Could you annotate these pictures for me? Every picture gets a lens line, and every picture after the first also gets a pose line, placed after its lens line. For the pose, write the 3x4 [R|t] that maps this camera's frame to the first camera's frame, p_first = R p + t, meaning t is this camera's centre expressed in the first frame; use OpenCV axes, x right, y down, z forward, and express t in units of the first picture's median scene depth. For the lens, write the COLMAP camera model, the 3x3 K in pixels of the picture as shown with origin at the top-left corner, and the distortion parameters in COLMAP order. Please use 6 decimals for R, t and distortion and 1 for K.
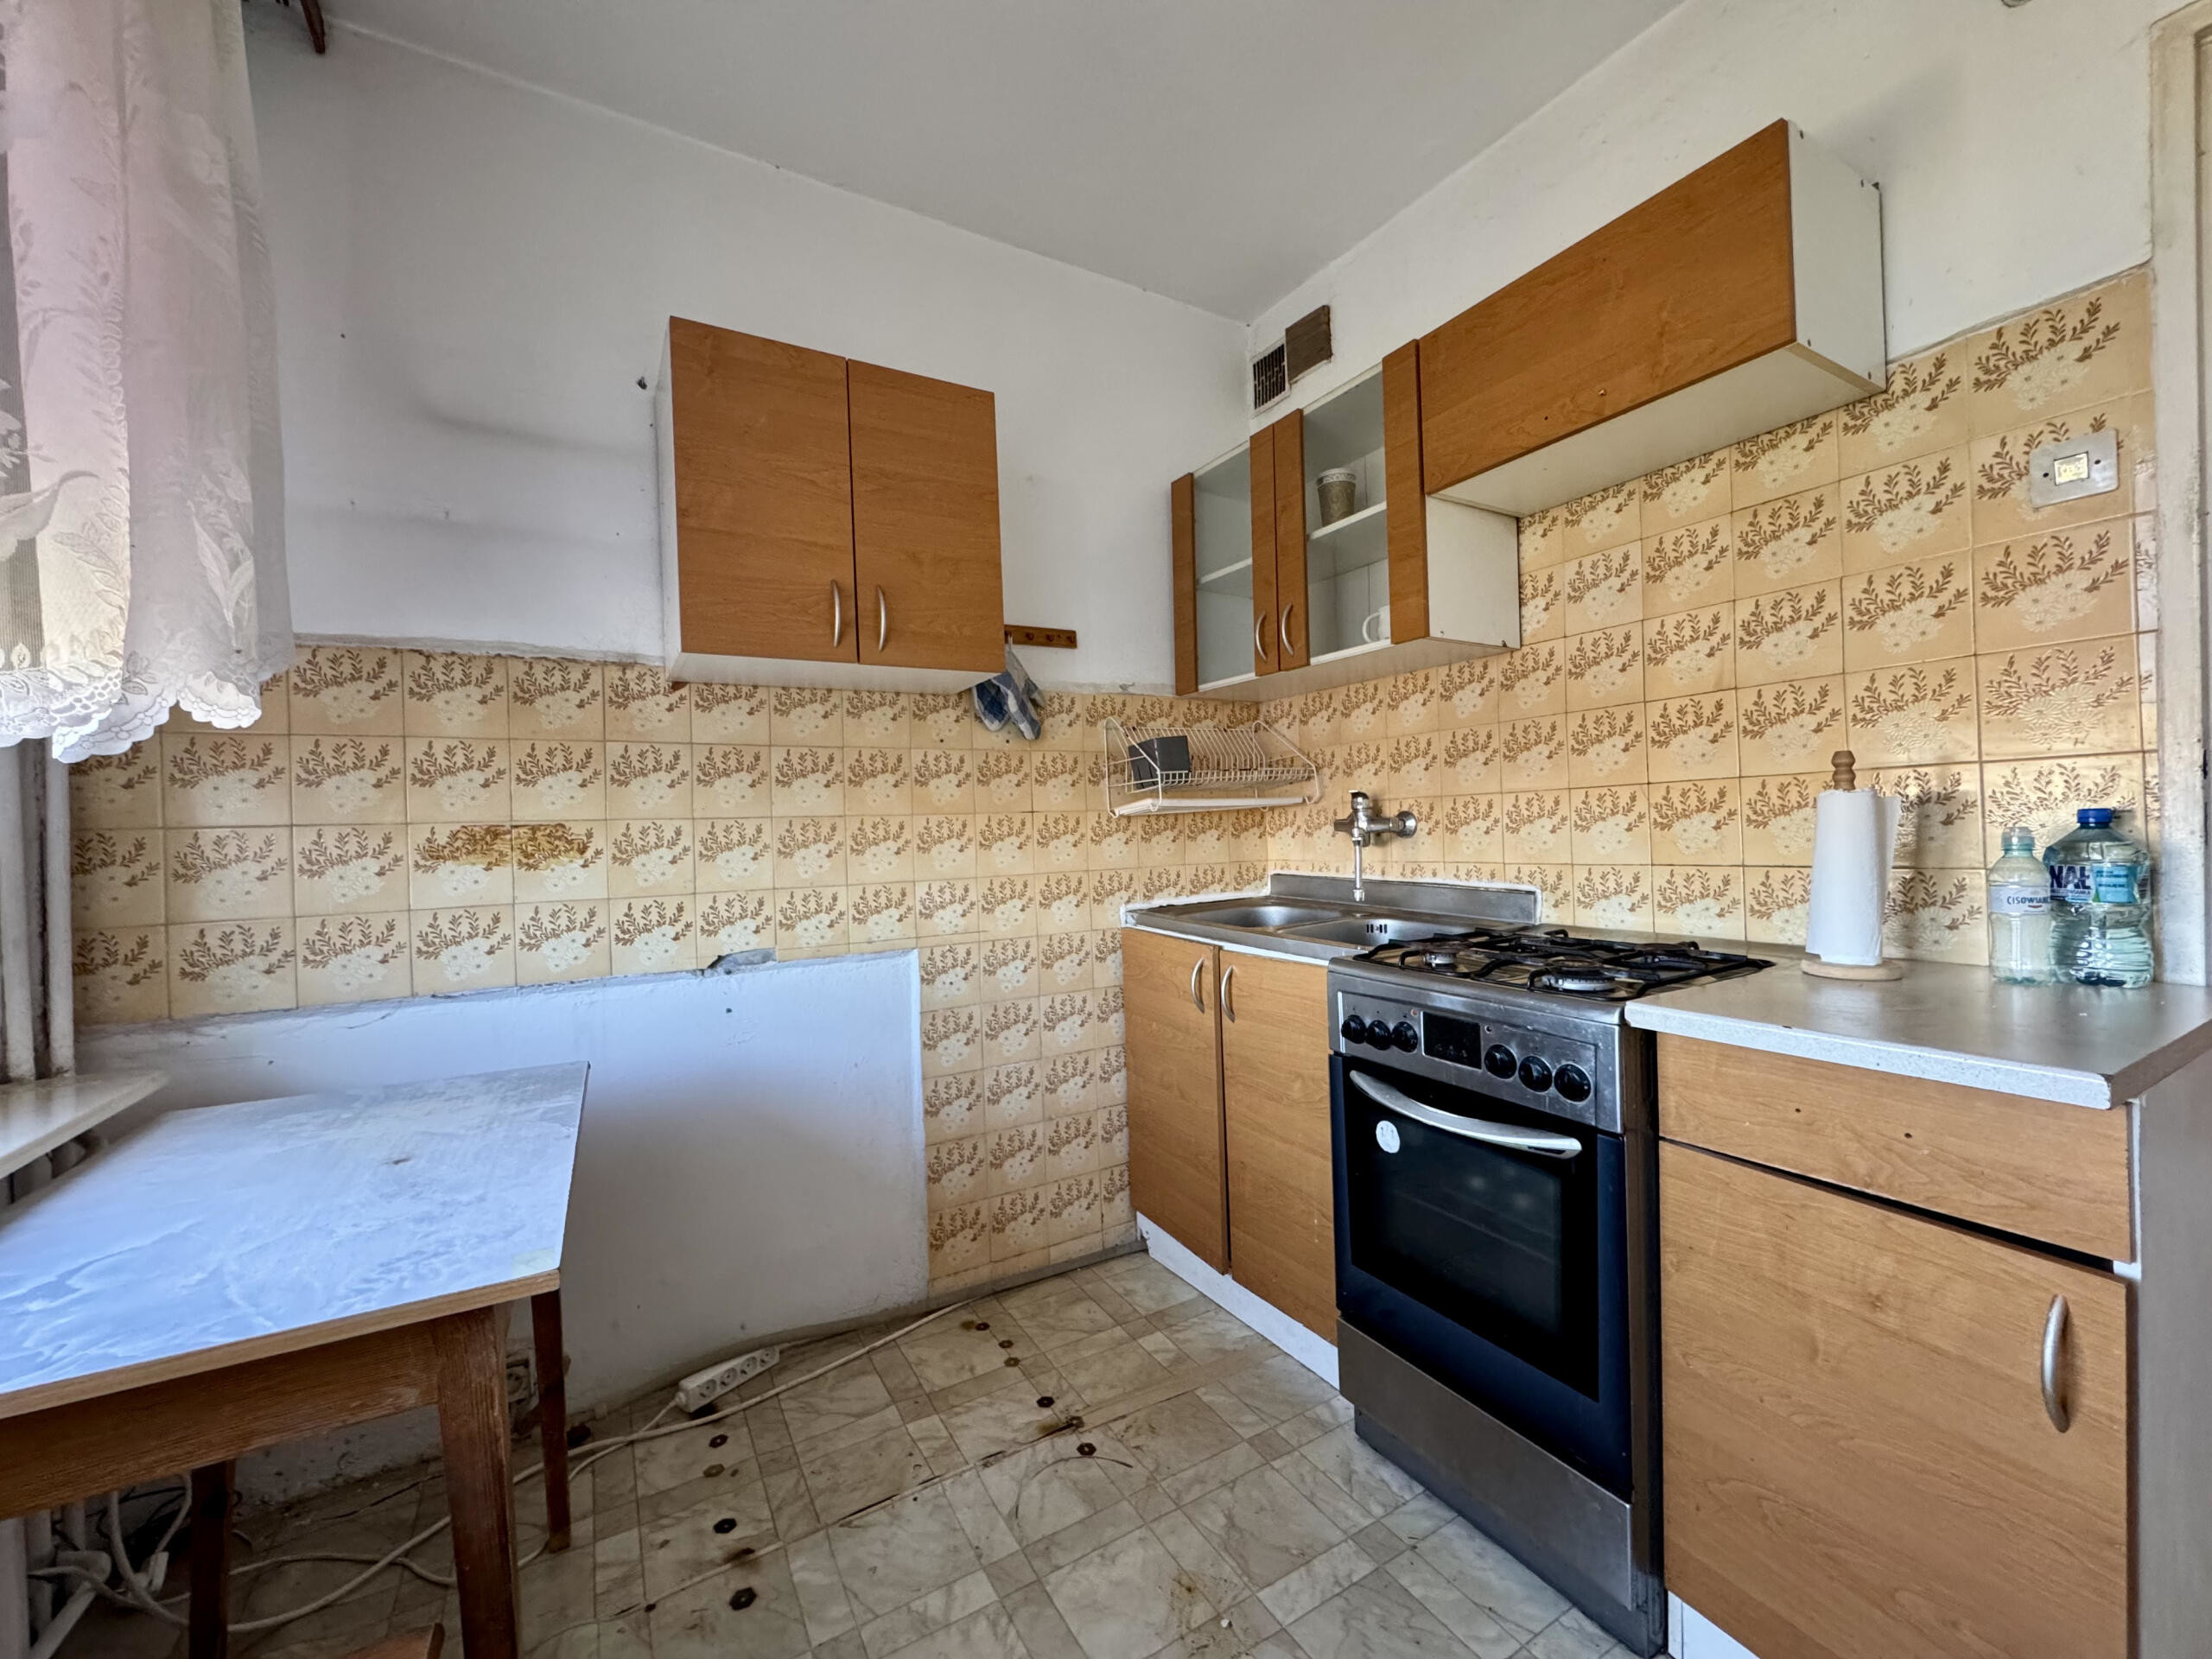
lens RADIAL K [[883.9, 0, 1106.0], [0, 883.9, 829.5], [0, 0, 1]] dist [-0.000819, 0.000108]
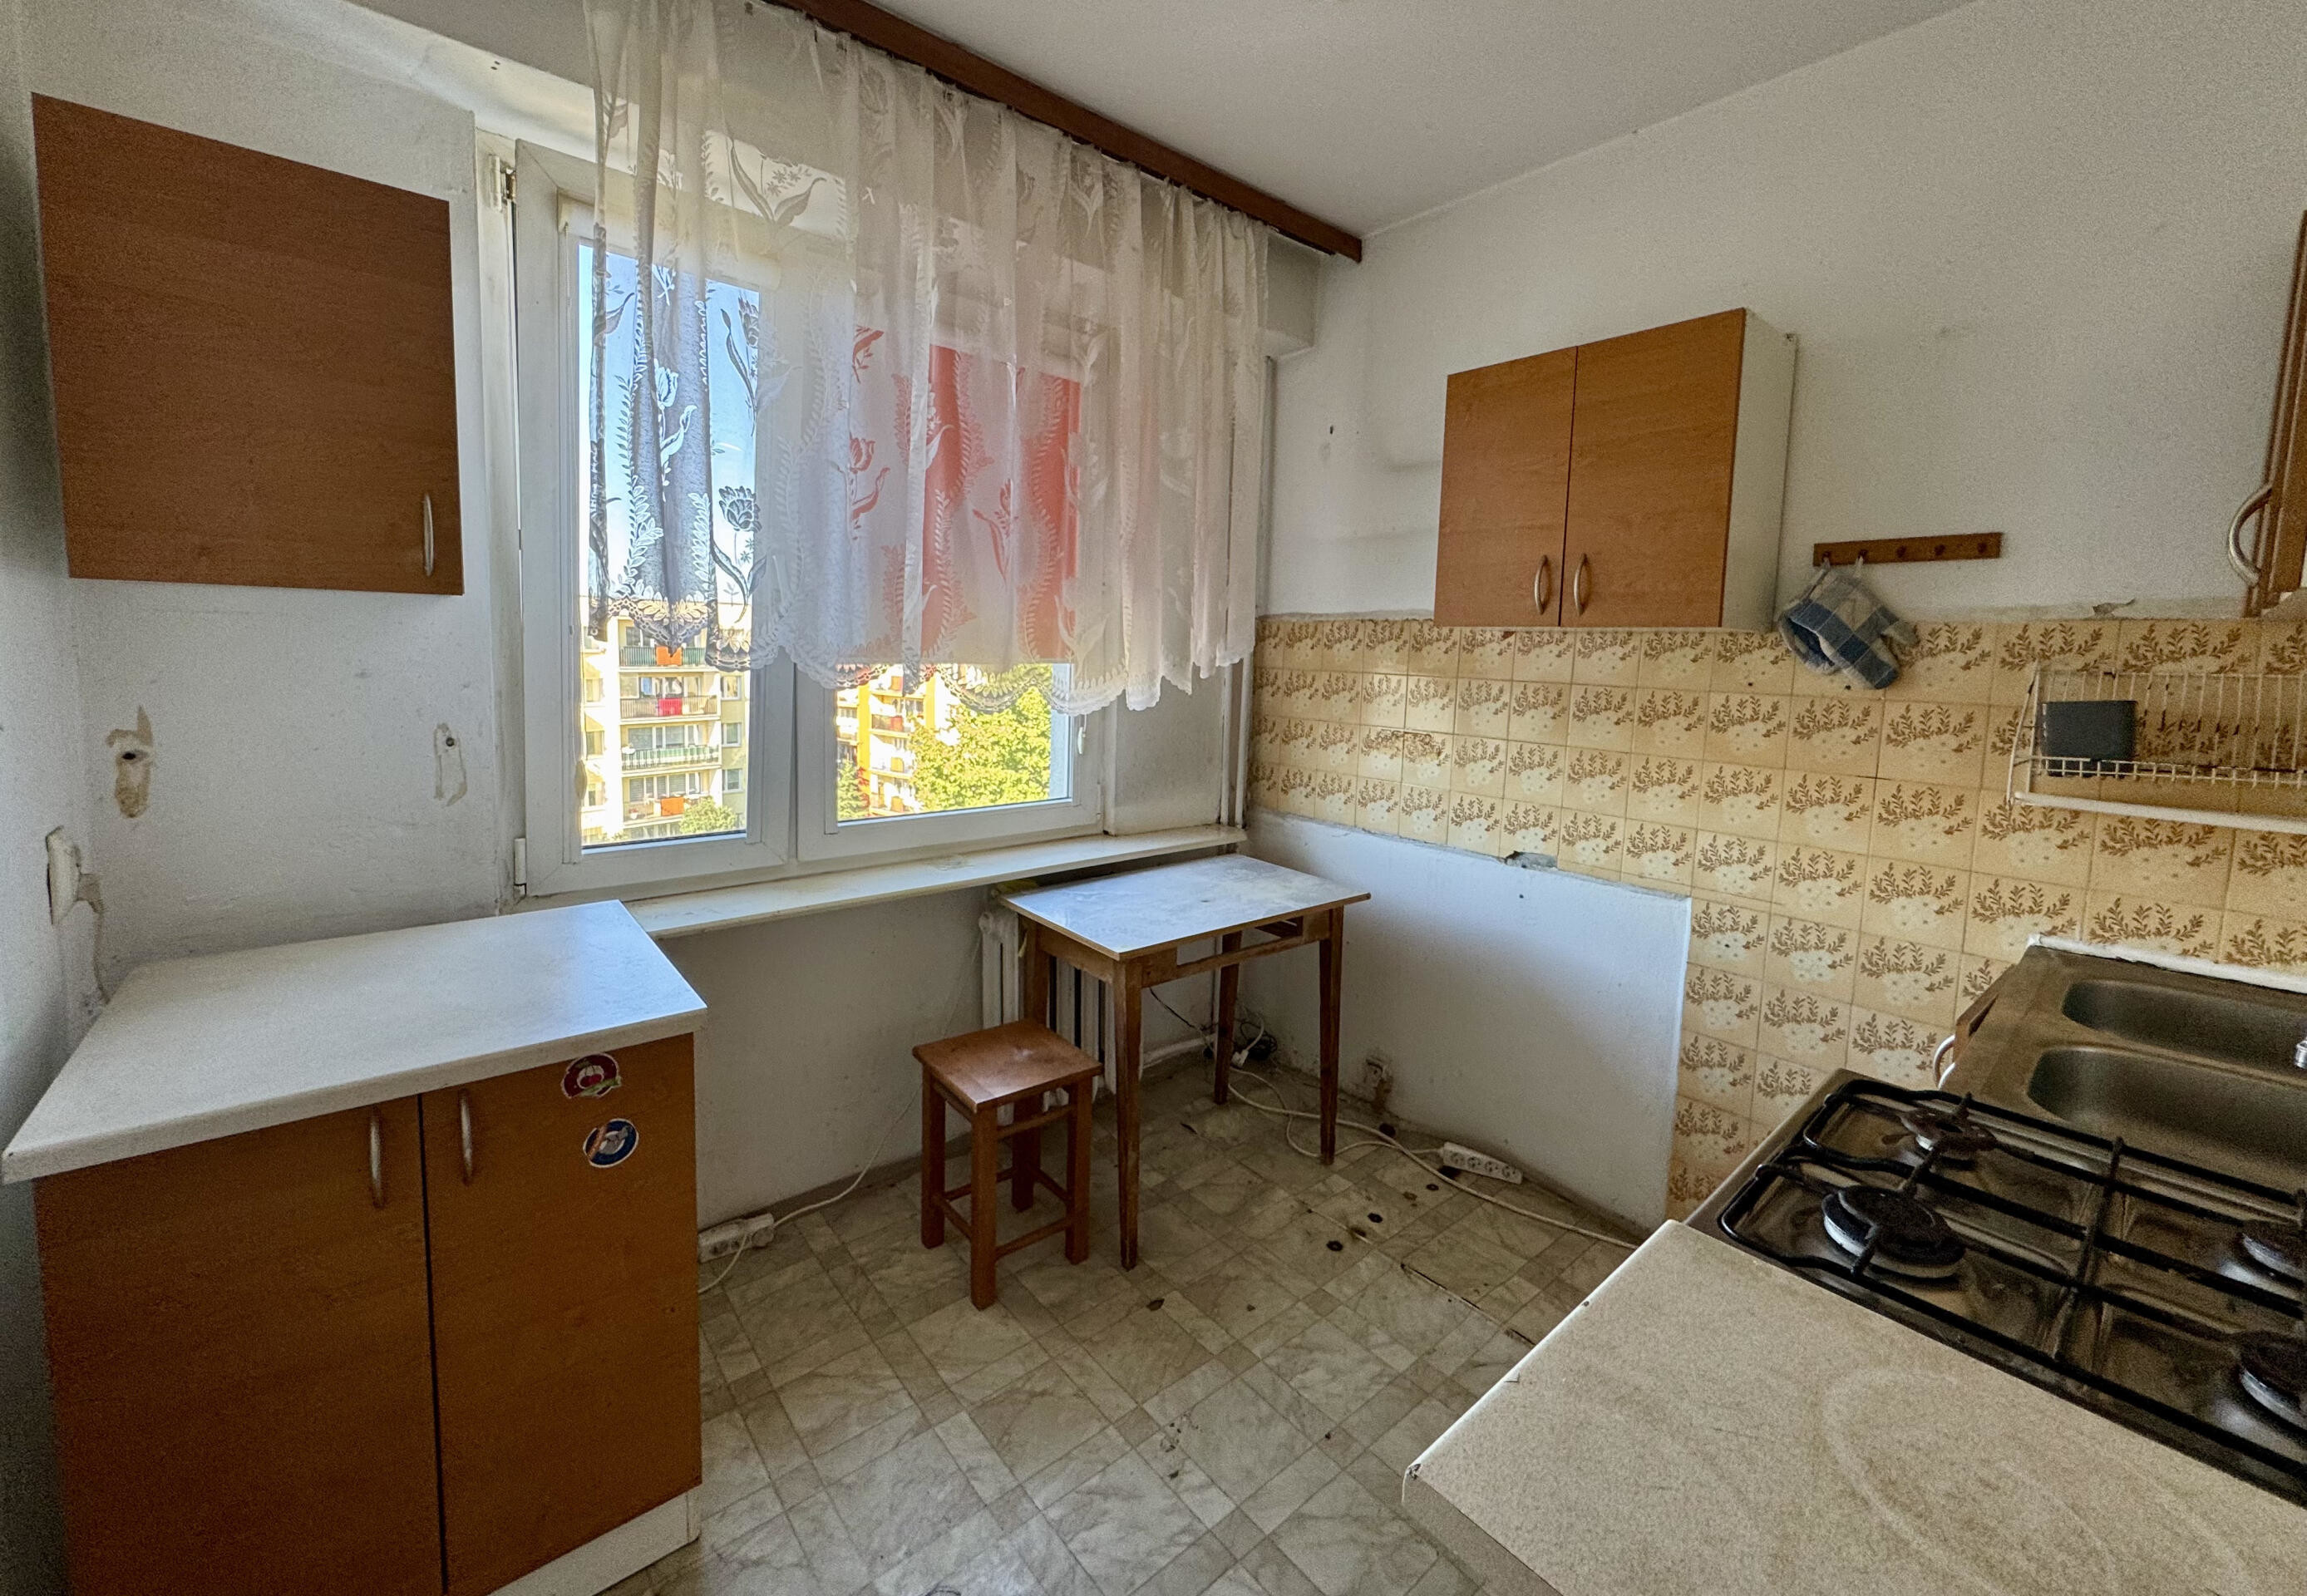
lens RADIAL K [[918.1, 0, 1152.1], [0, 918.1, 738.0], [0, 0, 1]] dist [0.000690, 0.000057]
pose [[0.174238, 0.134545, -0.975468, 0.690403], [-0.035891, 0.990831, 0.130253, -0.160163], [0.984049, 0.012316, 0.177470, 0.252522]]
